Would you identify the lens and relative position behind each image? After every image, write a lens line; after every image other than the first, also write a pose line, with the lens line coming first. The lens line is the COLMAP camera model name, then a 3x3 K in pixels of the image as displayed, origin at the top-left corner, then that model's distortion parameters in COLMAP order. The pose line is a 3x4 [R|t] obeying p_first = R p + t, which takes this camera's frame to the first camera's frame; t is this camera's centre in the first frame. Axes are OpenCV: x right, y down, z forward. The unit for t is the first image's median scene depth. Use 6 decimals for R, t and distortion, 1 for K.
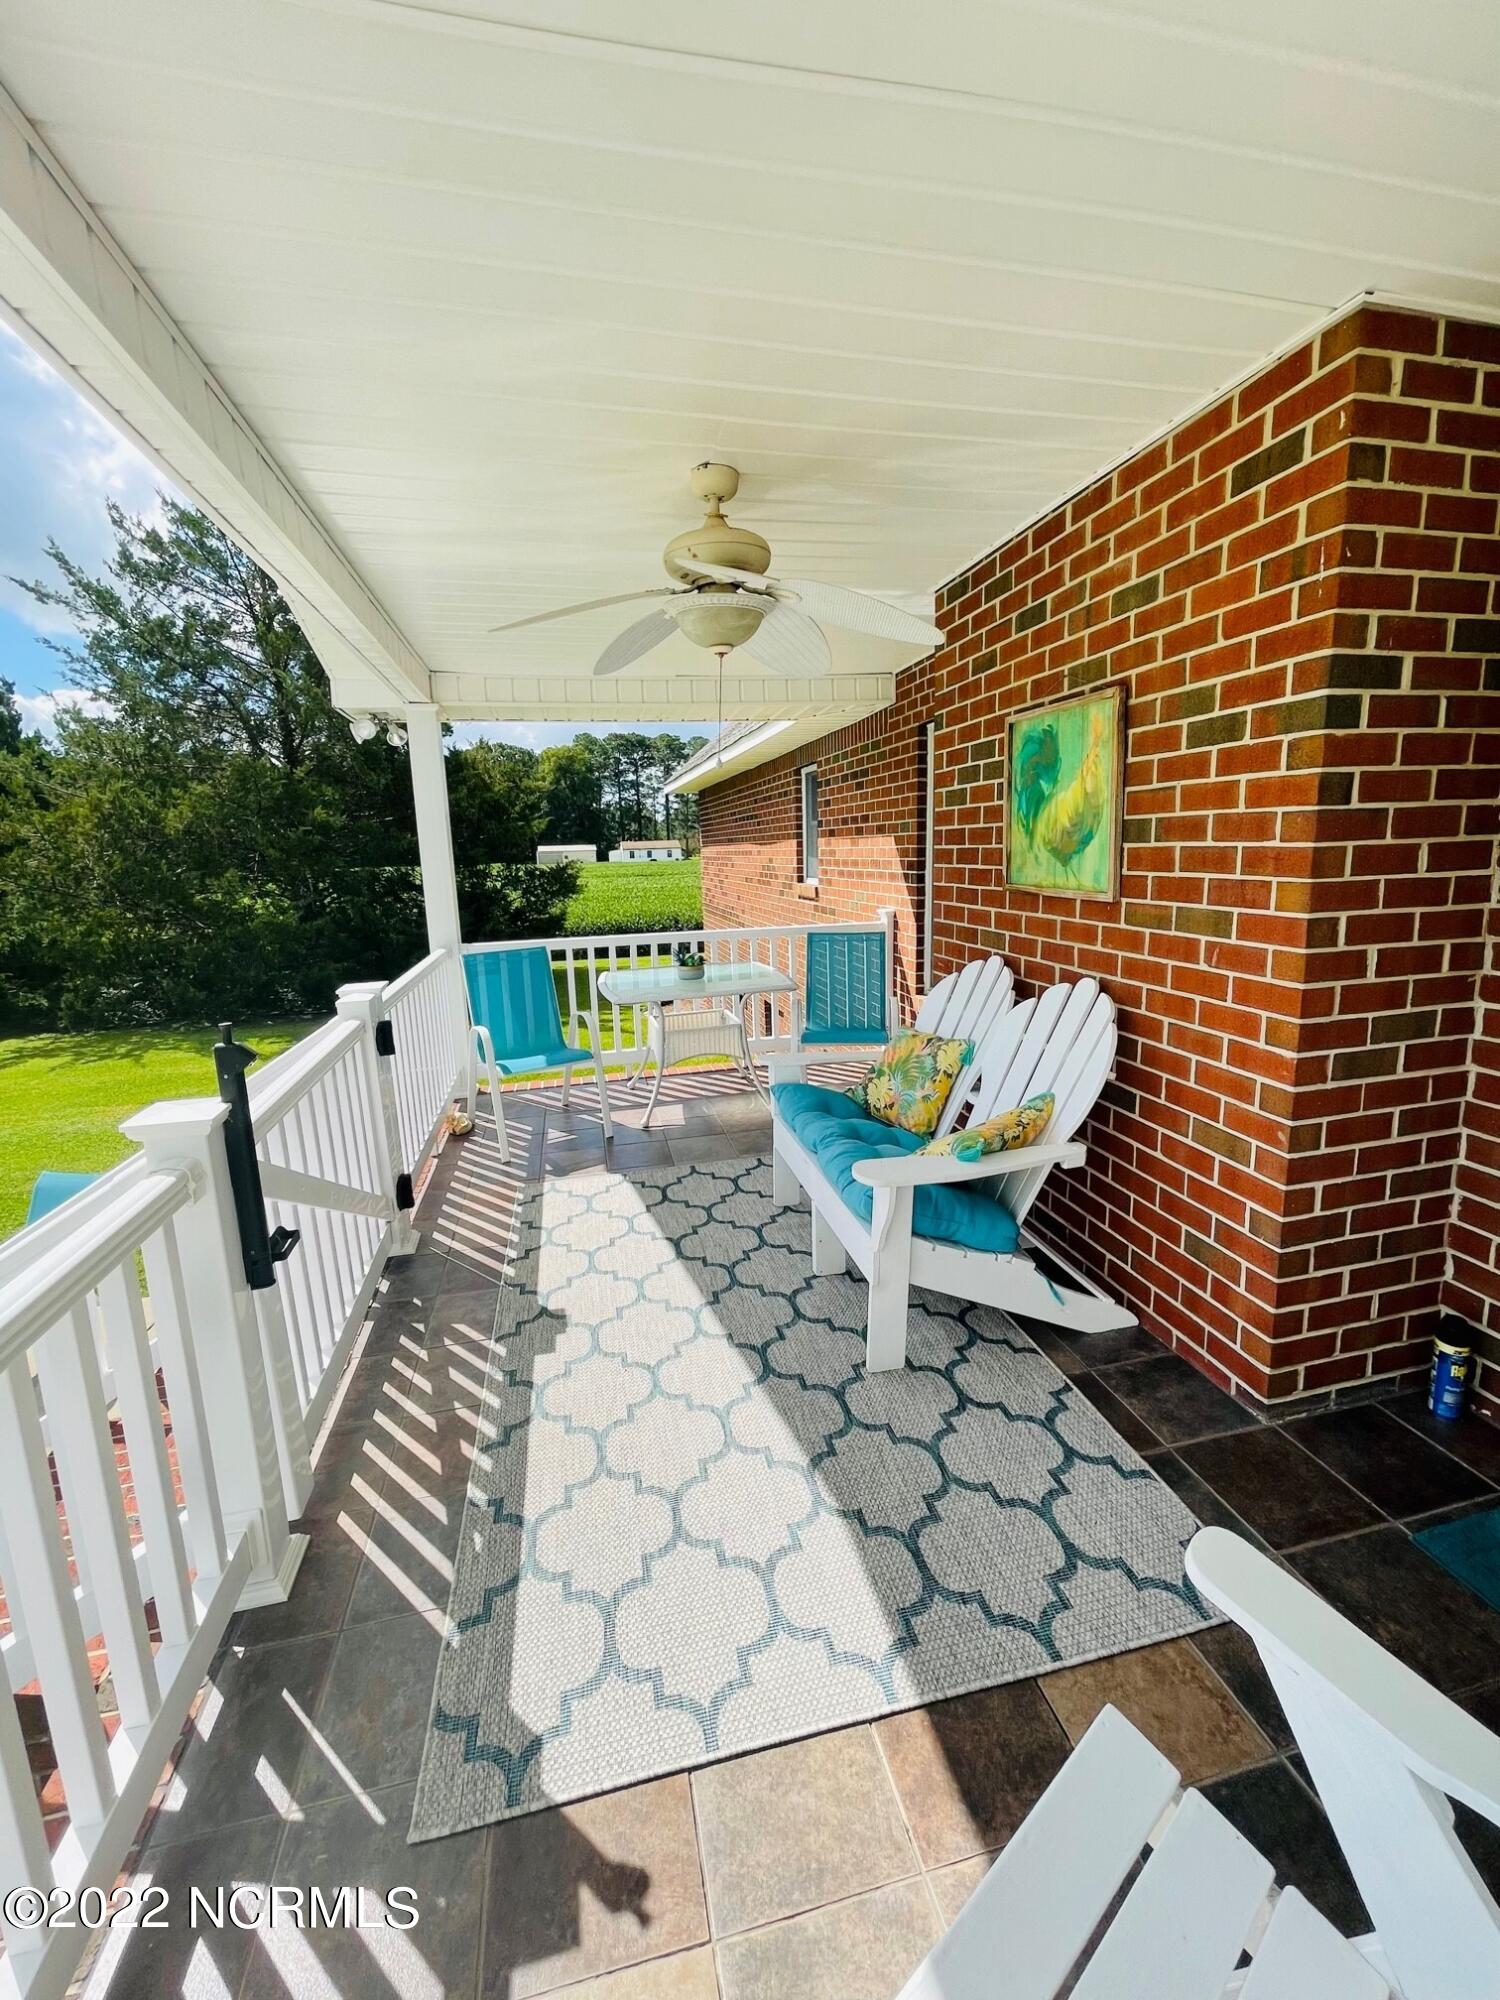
lens RADIAL K [[812.7, 0, 758.7], [0, 812.7, 995.9], [0, 0, 1]] dist [-0.018511, 0.000114]
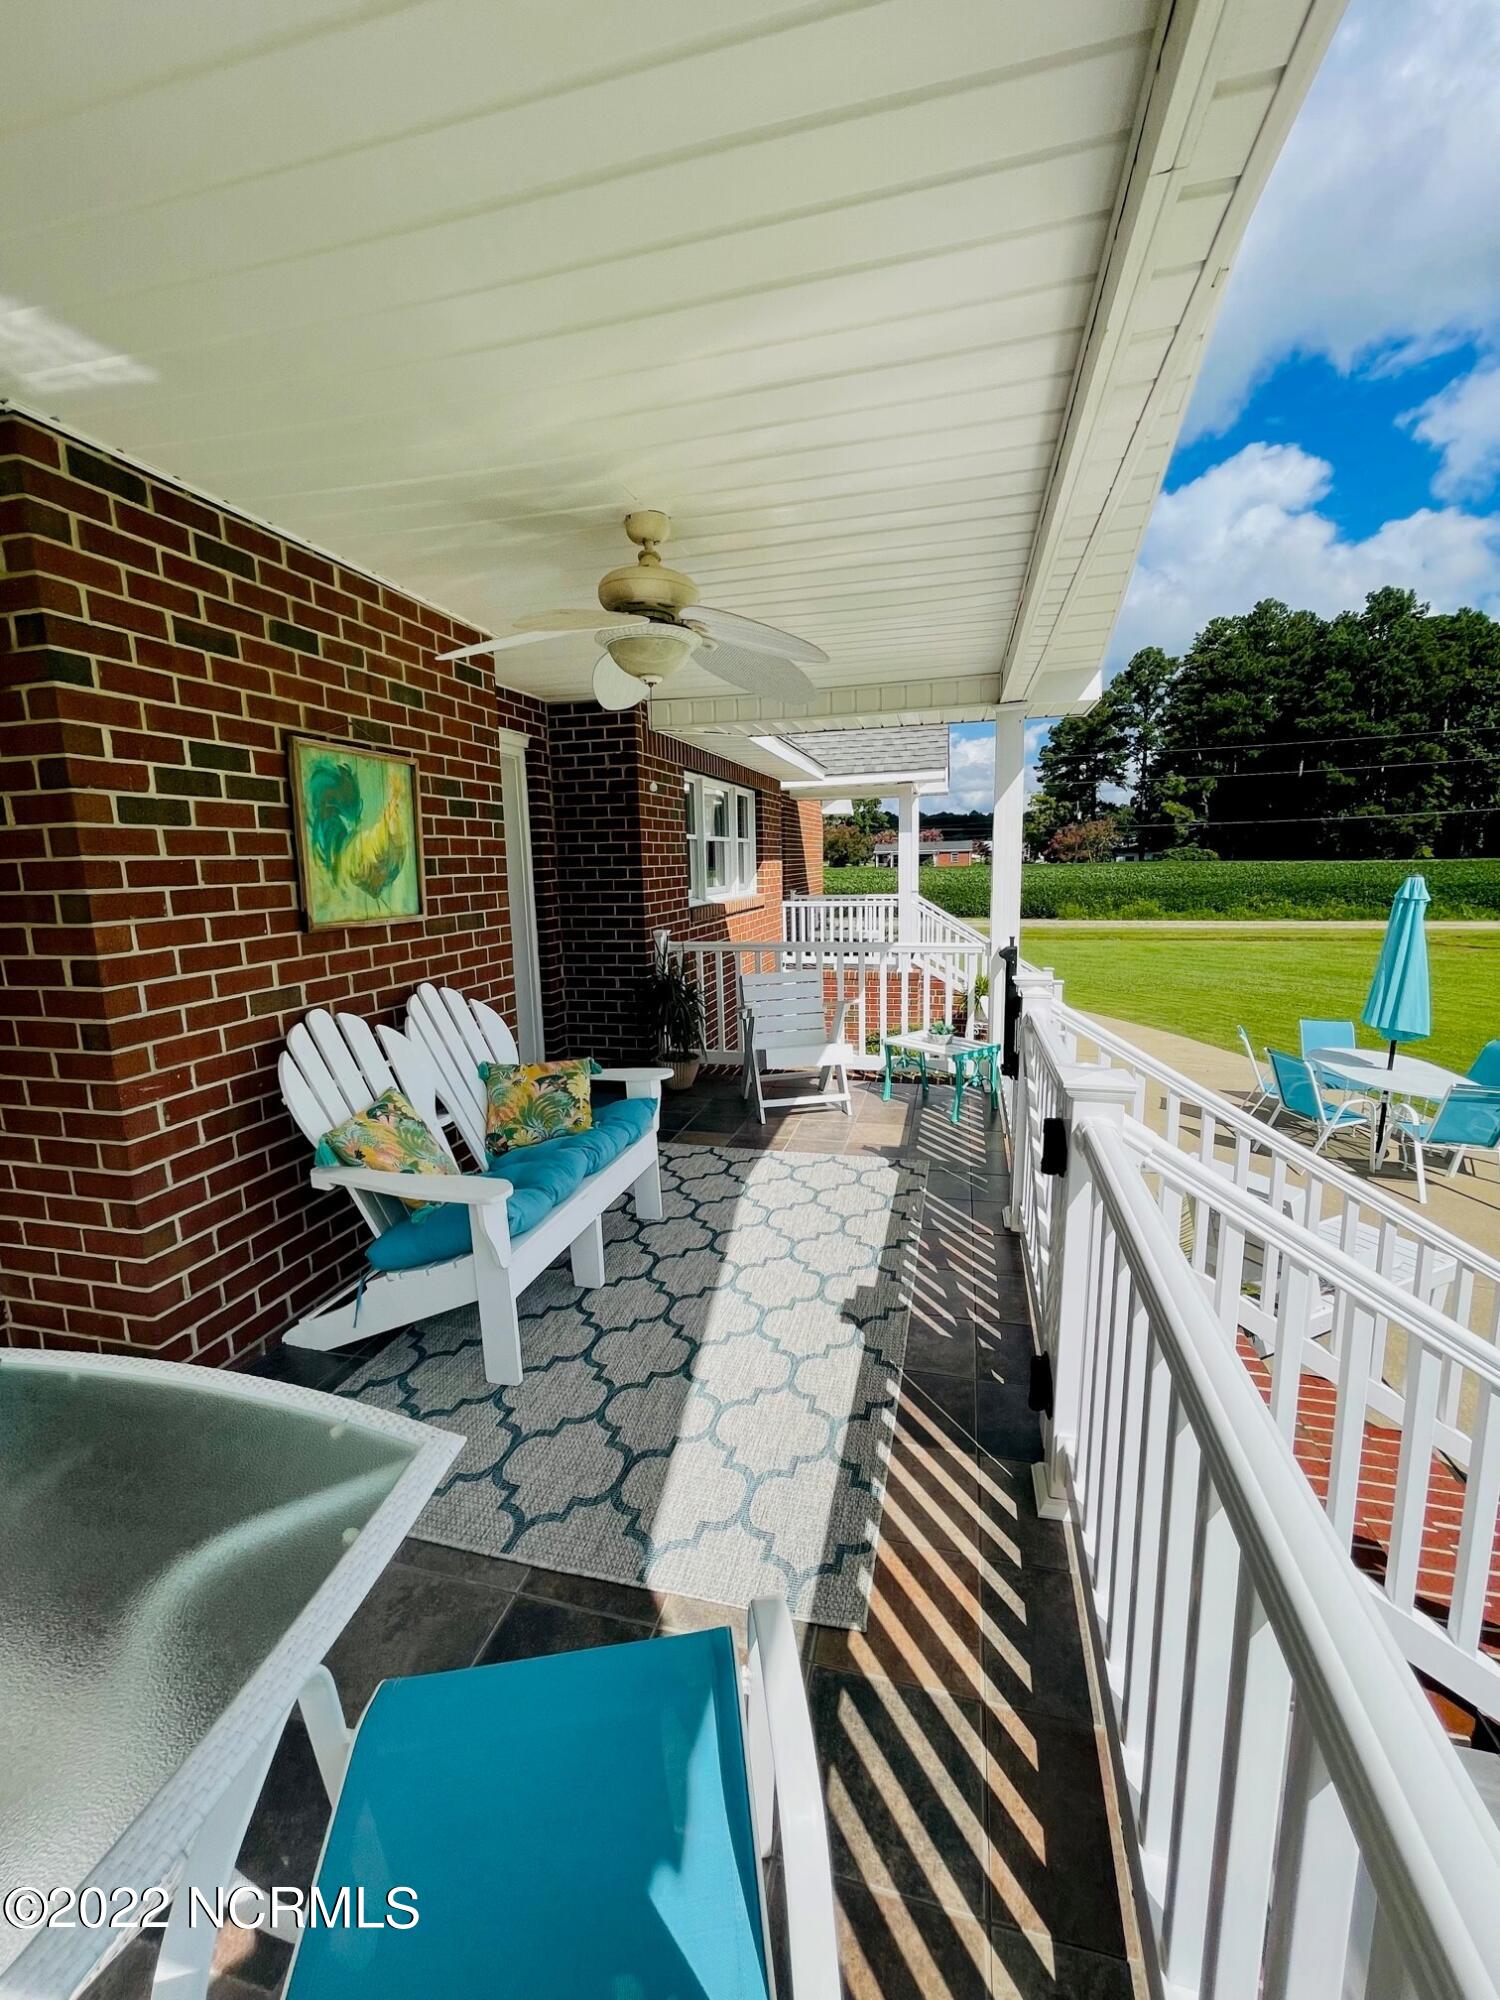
lens RADIAL K [[812.7, 0, 753.9], [0, 812.7, 1001.3], [0, 0, 1]] dist [-0.018511, 0.000114]
pose [[-0.886871, -0.030511, 0.461008, -0.582564], [0.131442, 0.939923, 0.315069, -0.303487], [-0.442925, 0.340021, -0.829580, 1.711262]]
